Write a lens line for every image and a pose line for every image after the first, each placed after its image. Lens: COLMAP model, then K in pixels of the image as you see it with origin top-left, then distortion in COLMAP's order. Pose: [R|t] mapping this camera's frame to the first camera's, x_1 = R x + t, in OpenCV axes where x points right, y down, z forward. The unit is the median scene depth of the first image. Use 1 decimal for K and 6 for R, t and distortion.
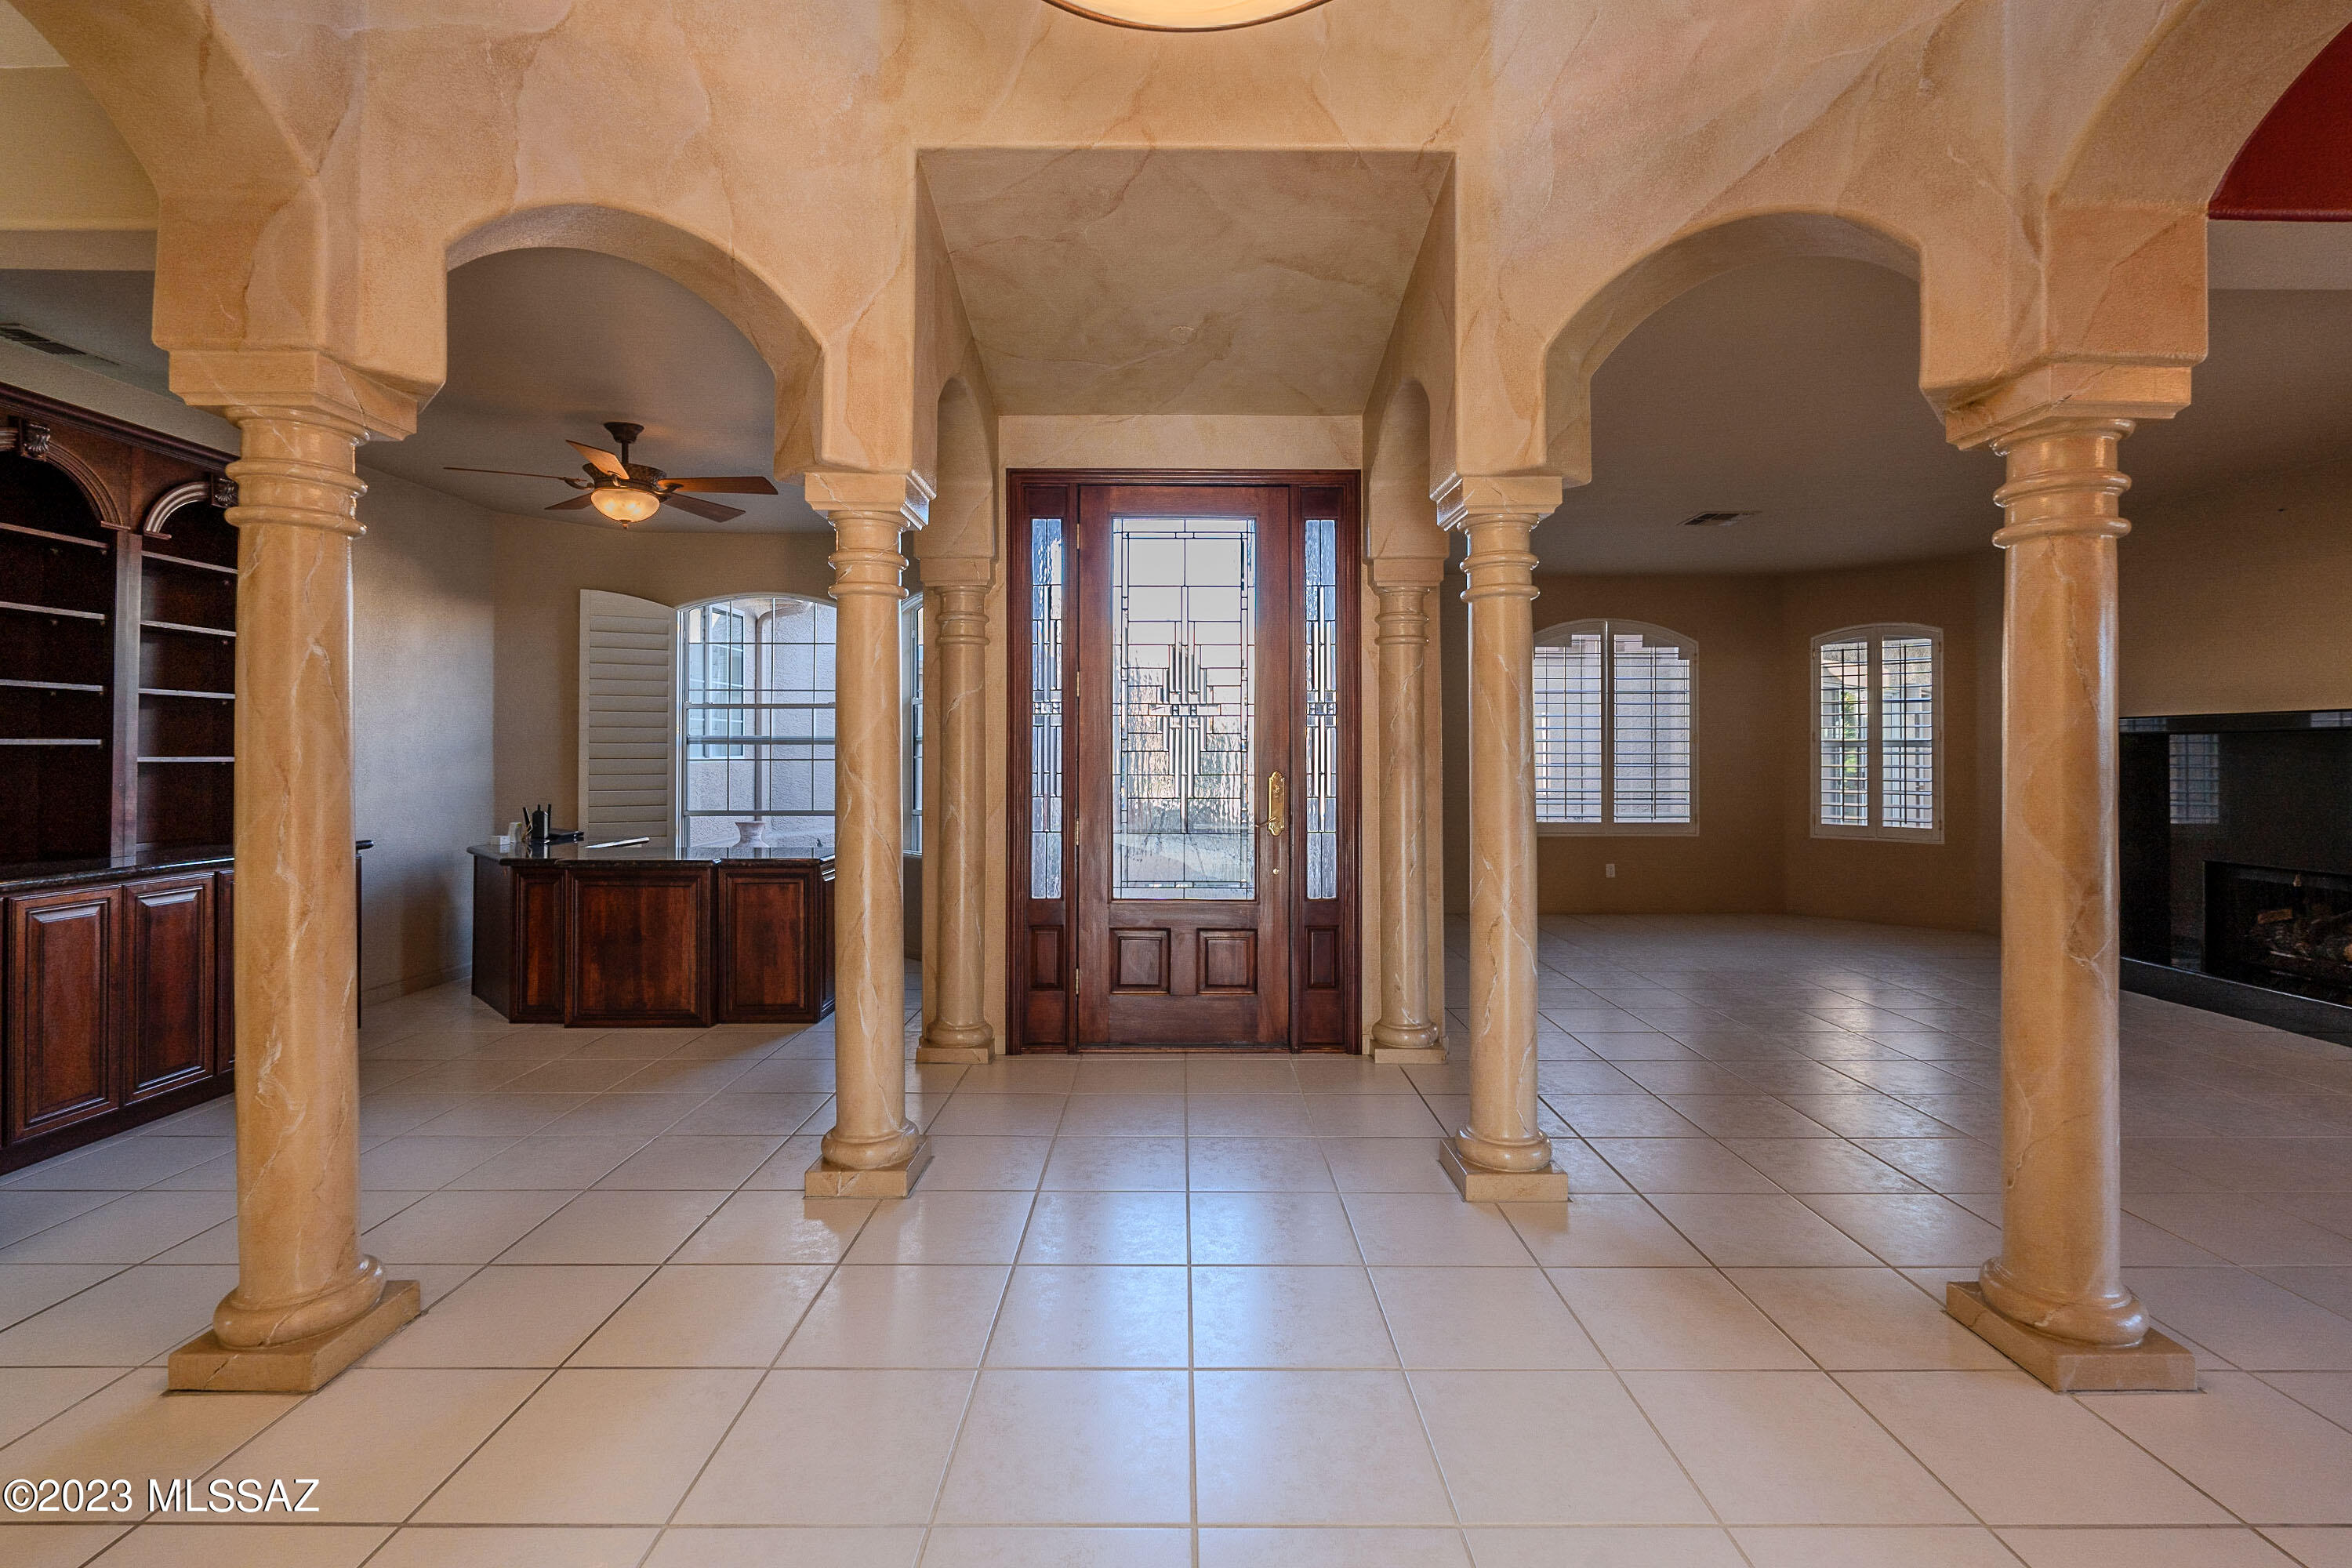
lens RADIAL K [[1028.6, 0, 1179.6], [0, 1028.6, 743.7], [0, 0, 1]] dist [-0.002752, -0.000448]
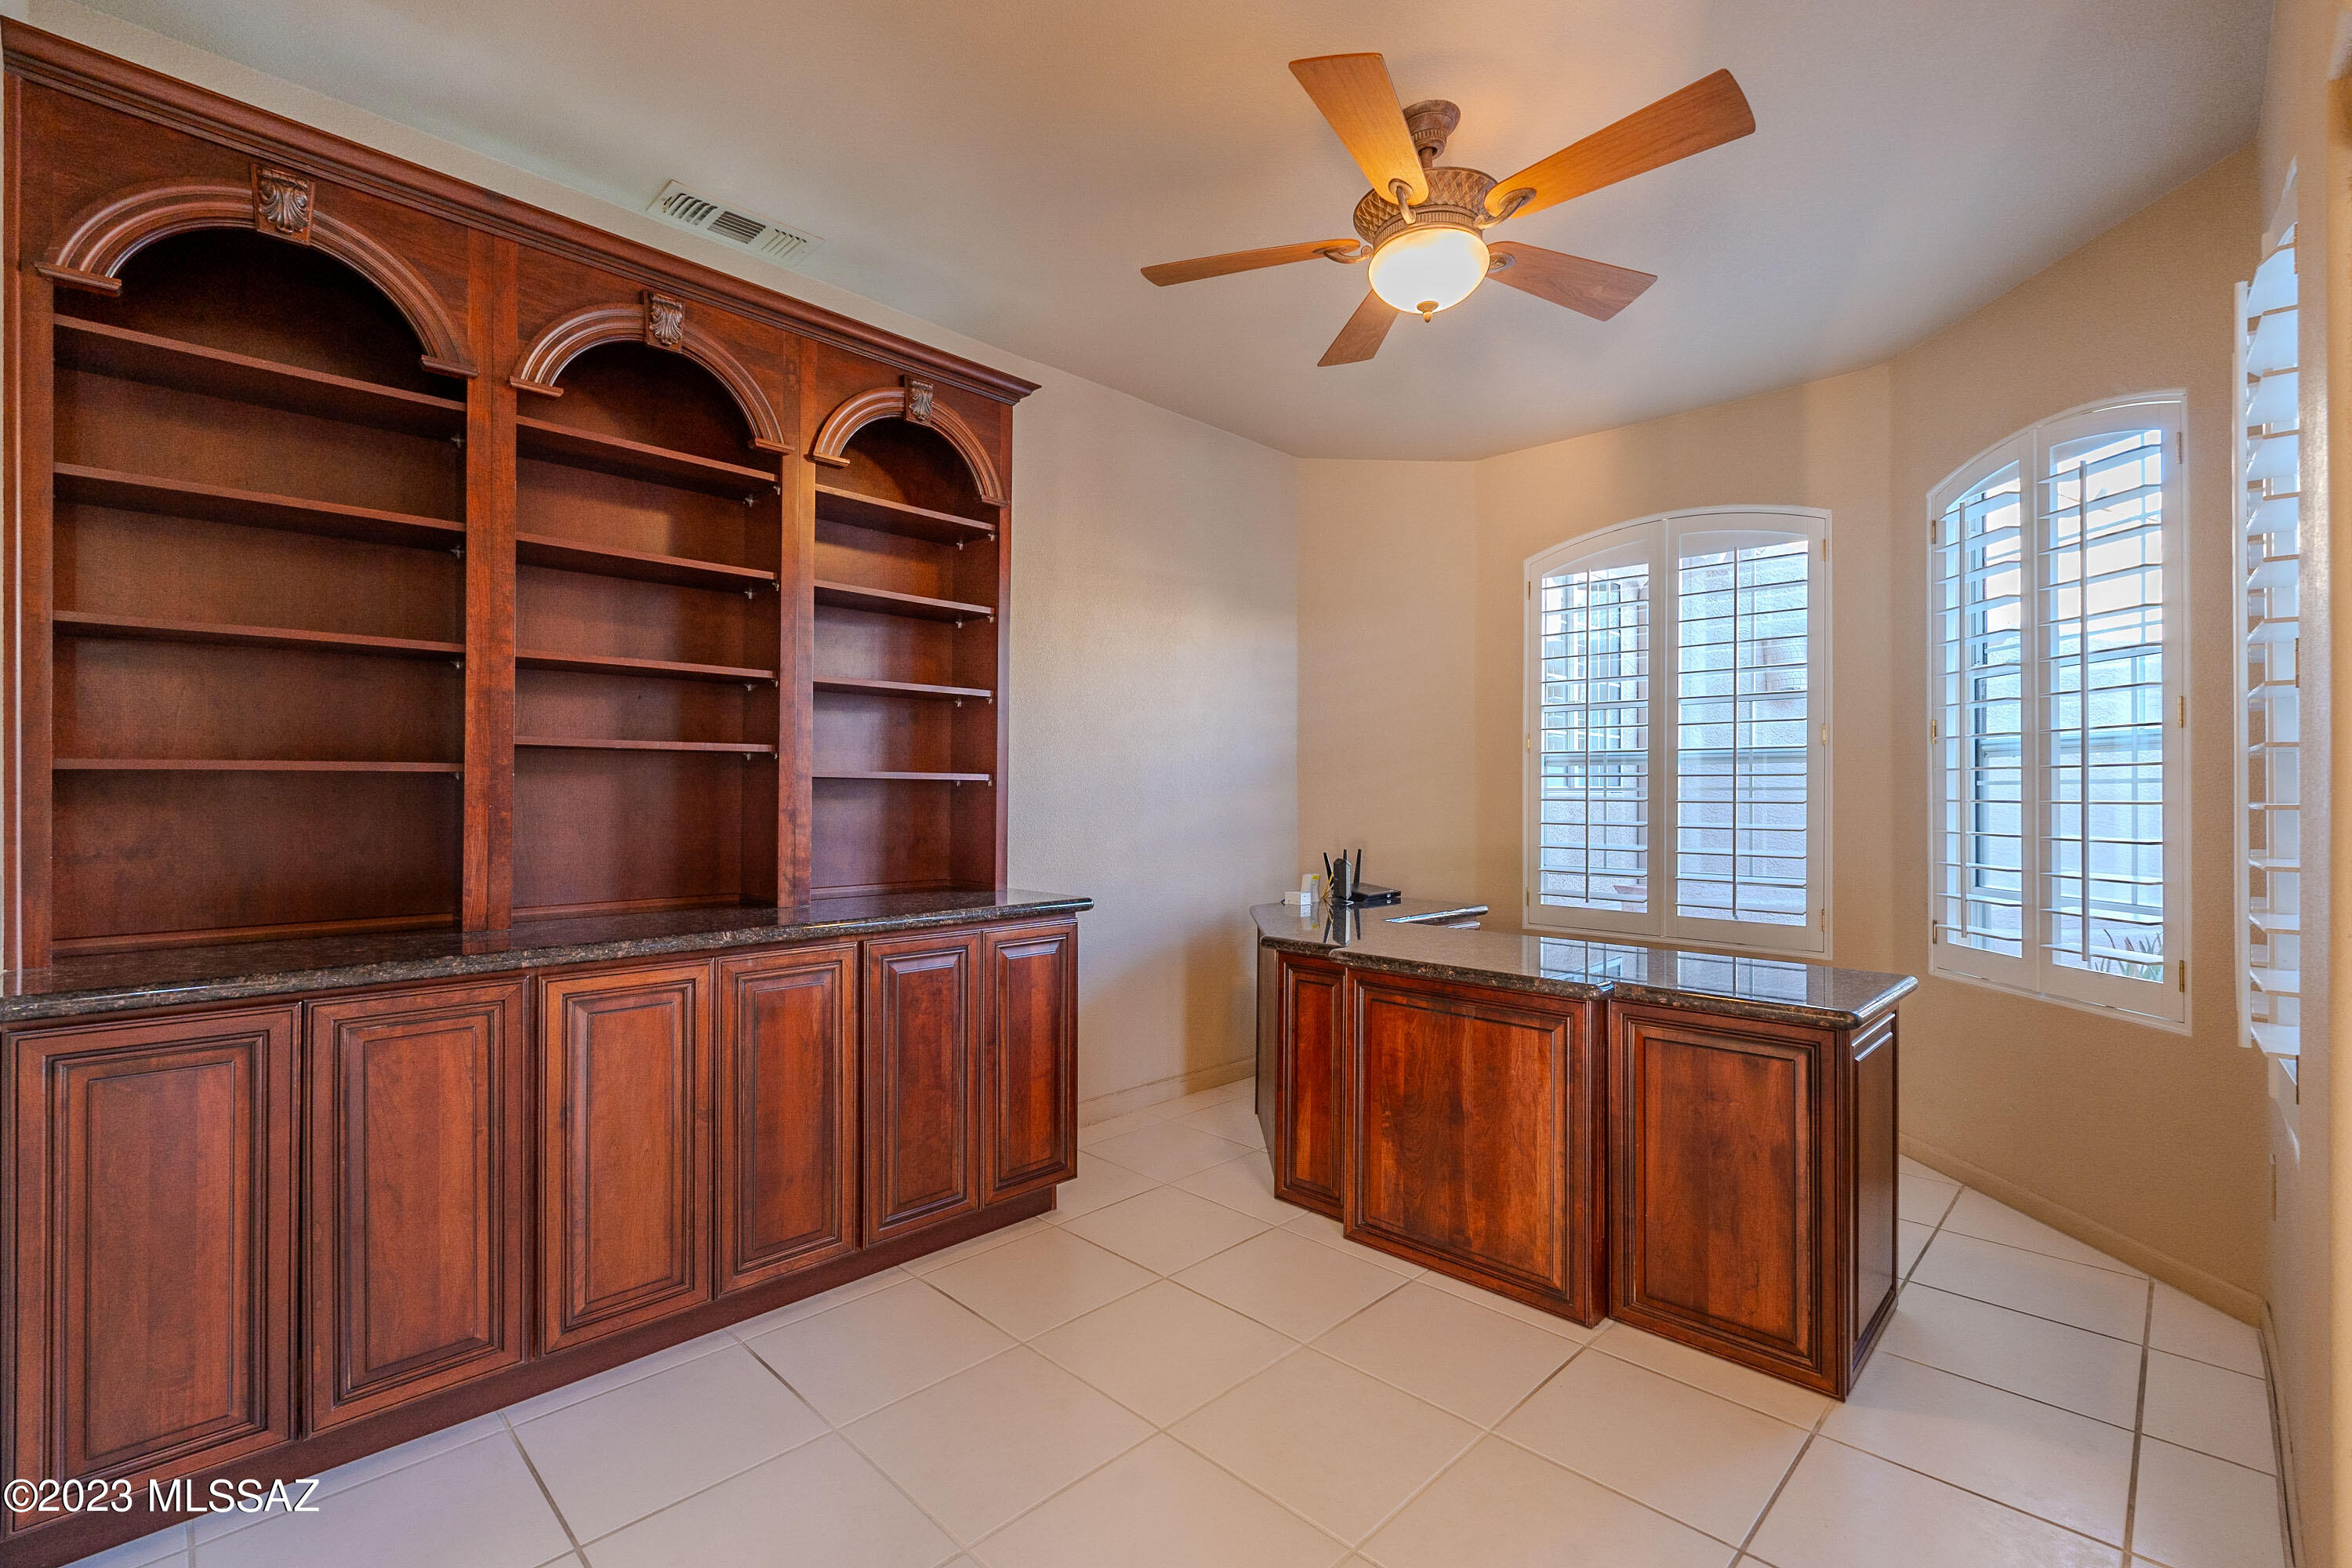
lens RADIAL K [[1028.6, 0, 1173.2], [0, 1028.6, 788.8], [0, 0, 1]] dist [-0.002752, -0.000448]
pose [[0.705557, -0.002313, -0.708650, -0.252029], [0.001797, 0.999997, -0.001474, 0.021625], [0.708651, -0.000234, 0.705559, 0.518201]]
